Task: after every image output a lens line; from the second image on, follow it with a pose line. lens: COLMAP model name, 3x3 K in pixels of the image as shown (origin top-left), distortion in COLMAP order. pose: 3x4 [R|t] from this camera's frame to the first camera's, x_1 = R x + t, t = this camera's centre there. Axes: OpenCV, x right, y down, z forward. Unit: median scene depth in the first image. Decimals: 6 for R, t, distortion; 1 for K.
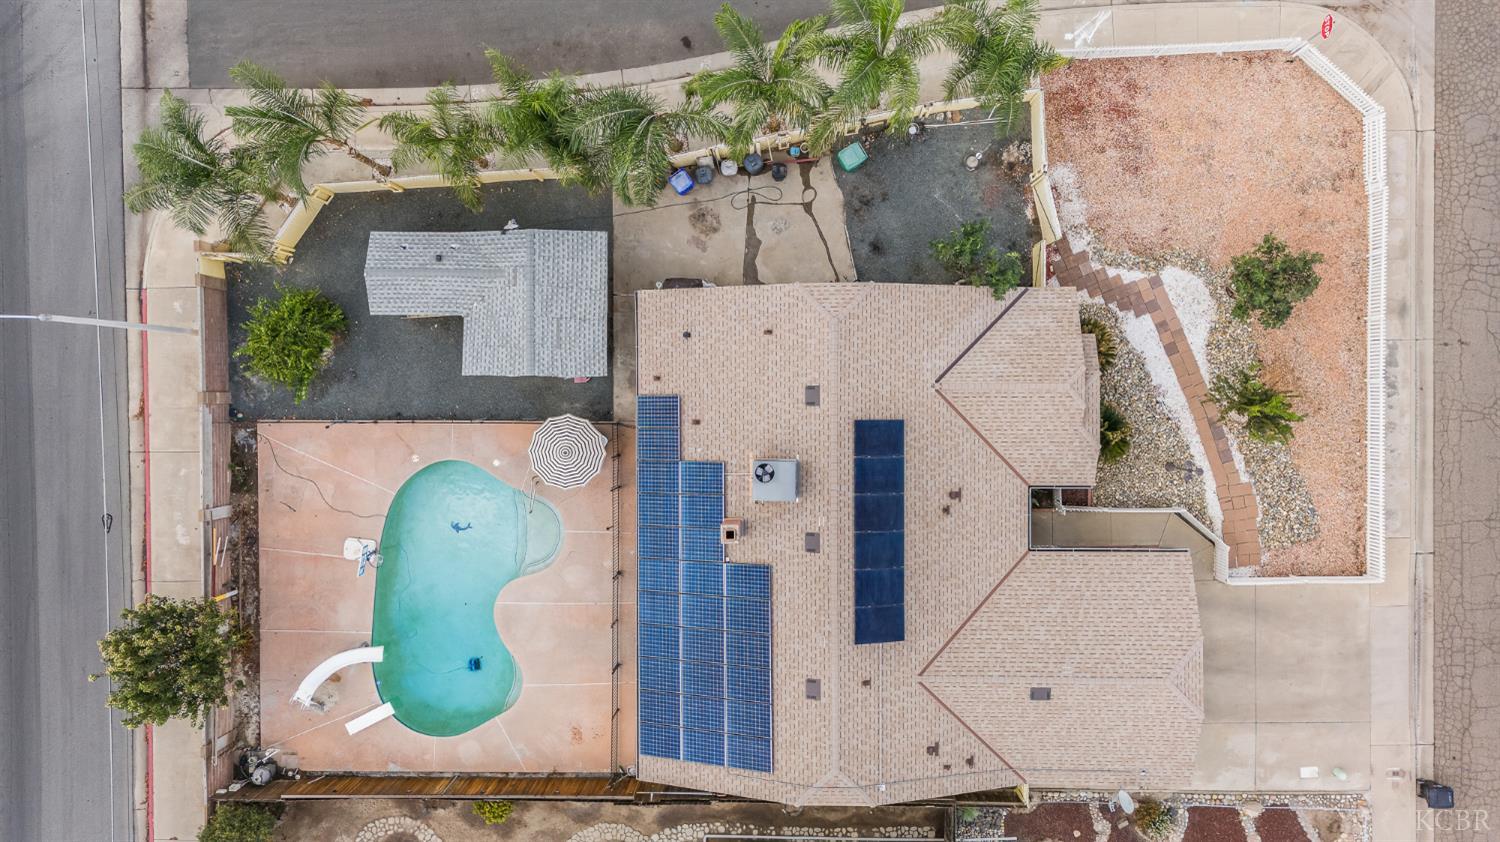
lens RADIAL K [[1114.0, 0, 753.1], [0, 1114.0, 414.1], [0, 0, 1]] dist [0.029663, -0.005670]
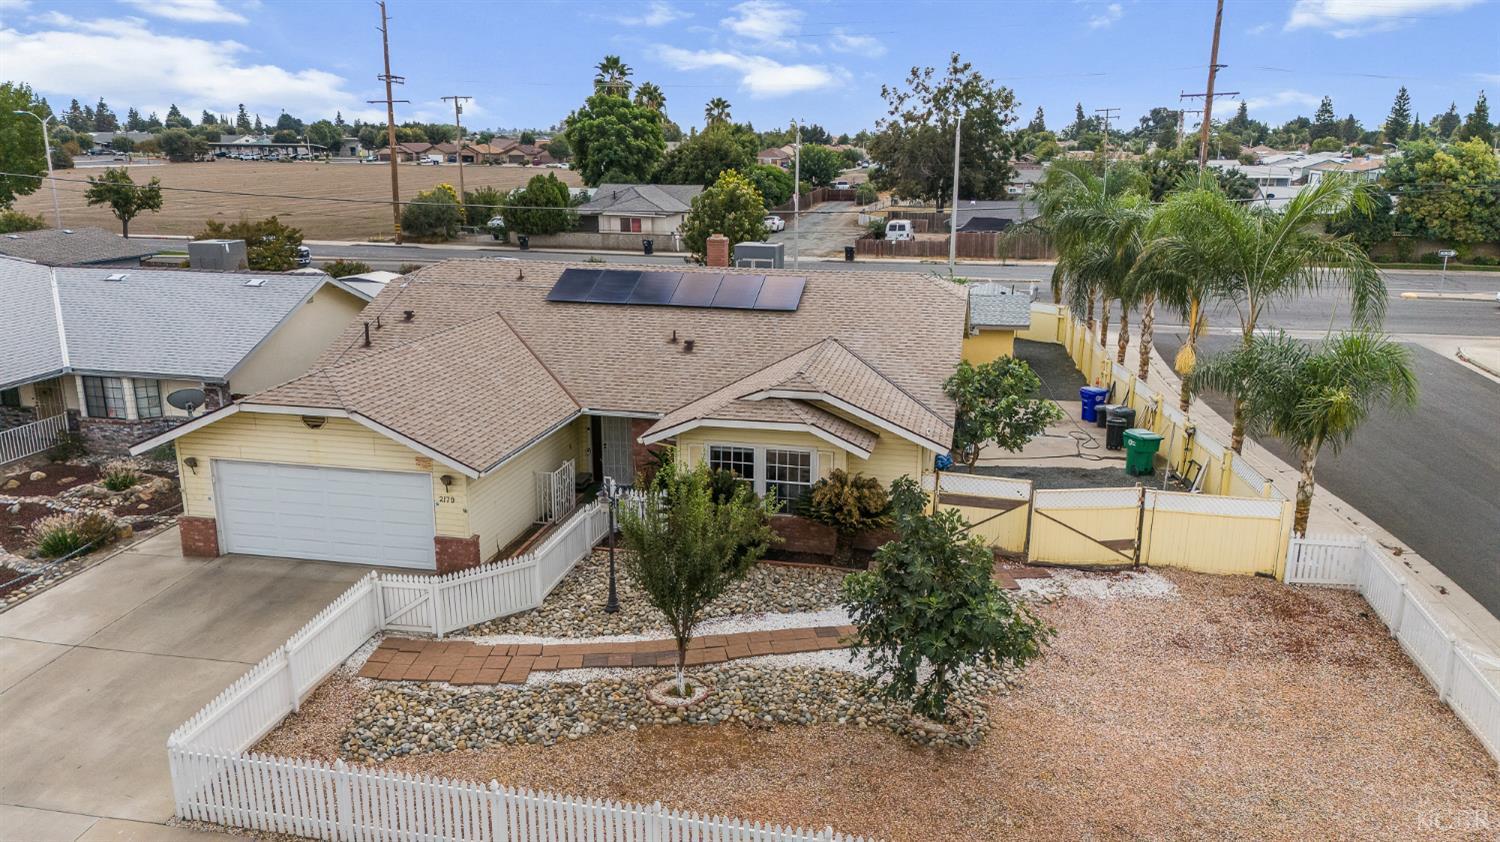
lens RADIAL K [[1114.0, 0, 753.1], [0, 1114.0, 414.1], [0, 0, 1]] dist [0.029663, -0.005670]
pose [[-0.222915, 0.268599, -0.937104, 0.831175], [-0.974757, -0.073764, 0.210730, -0.126395], [-0.012523, 0.960424, 0.278261, 0.752580]]
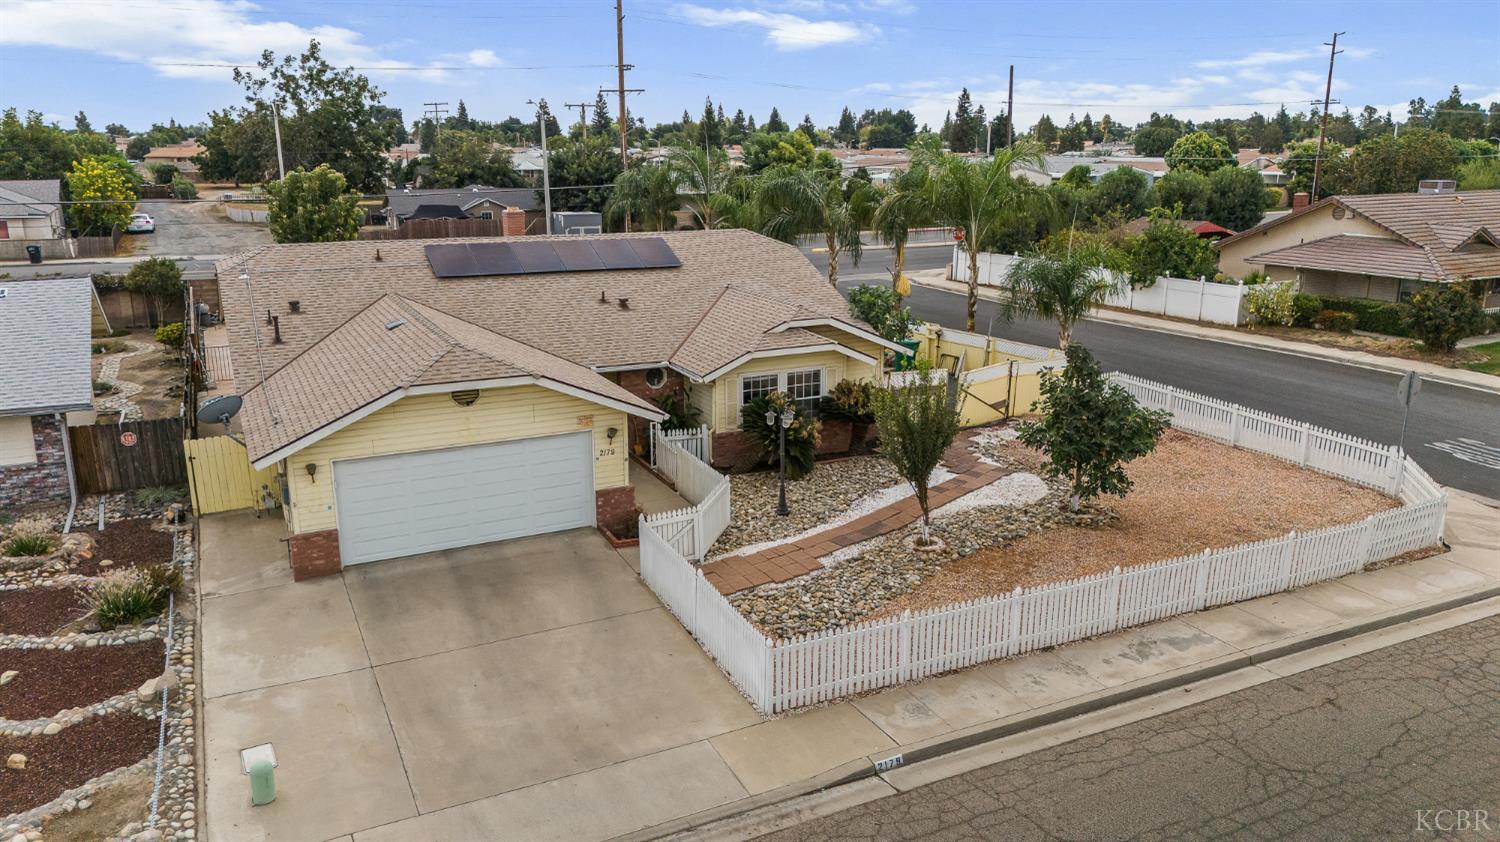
lens RADIAL K [[1107.1, 0, 754.1], [0, 1107.1, 418.9], [0, 0, 1]] dist [0.078216, -0.069174]
pose [[0.441271, 0.254578, -0.860506, 0.880867], [-0.896786, 0.090380, -0.433136, 0.323460], [-0.032494, 0.962820, 0.268184, 0.776893]]
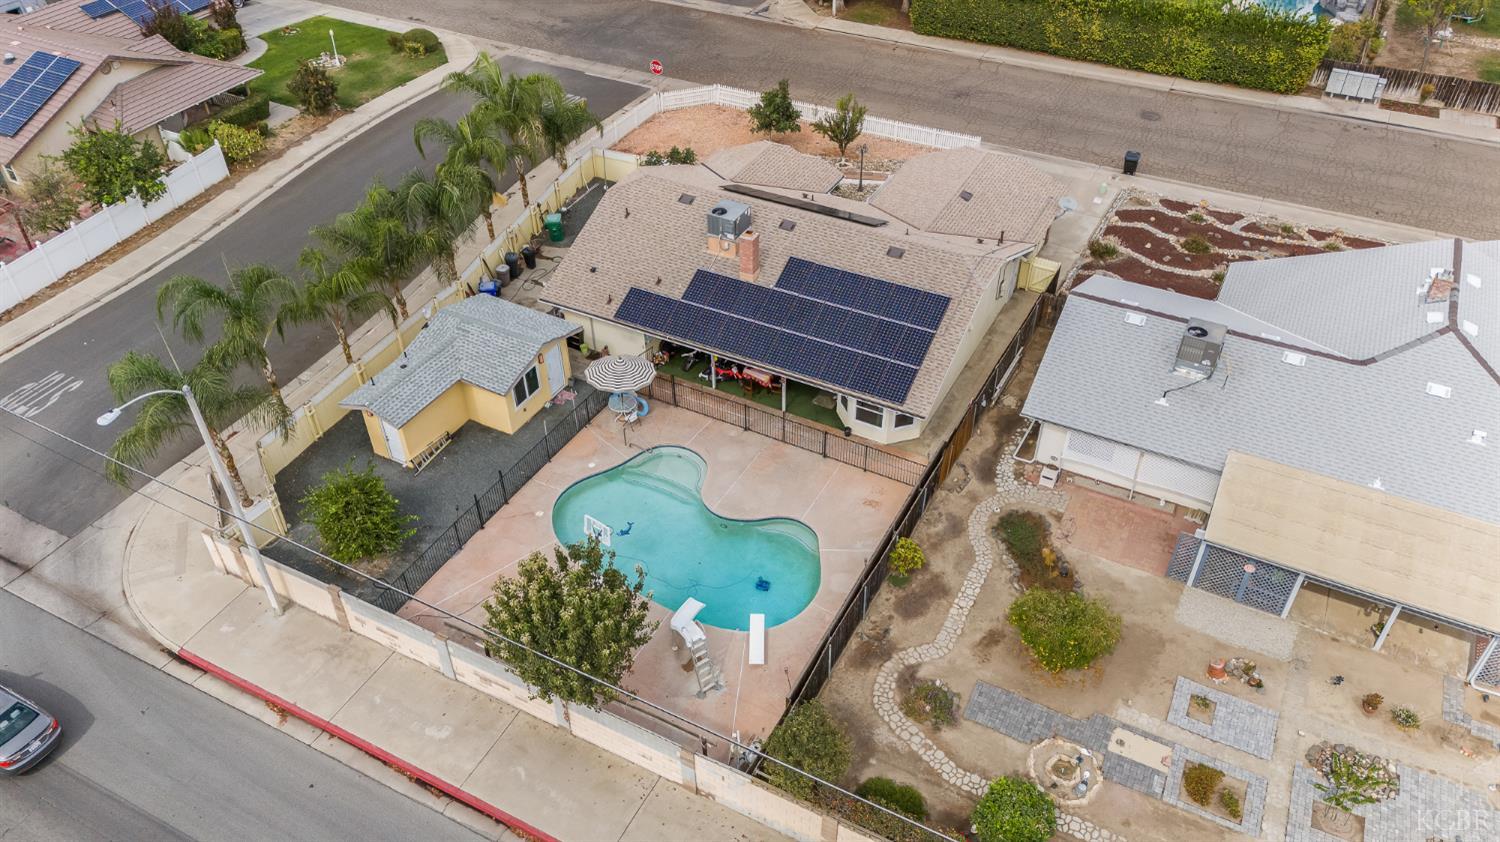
lens RADIAL K [[1114.0, 0, 753.1], [0, 1114.0, 414.1], [0, 0, 1]] dist [0.029663, -0.005670]
pose [[0.469748, -0.534371, 0.702698, -0.851783], [0.882792, 0.280920, -0.376512, 0.543608], [0.003795, 0.797202, 0.603700, 0.360352]]
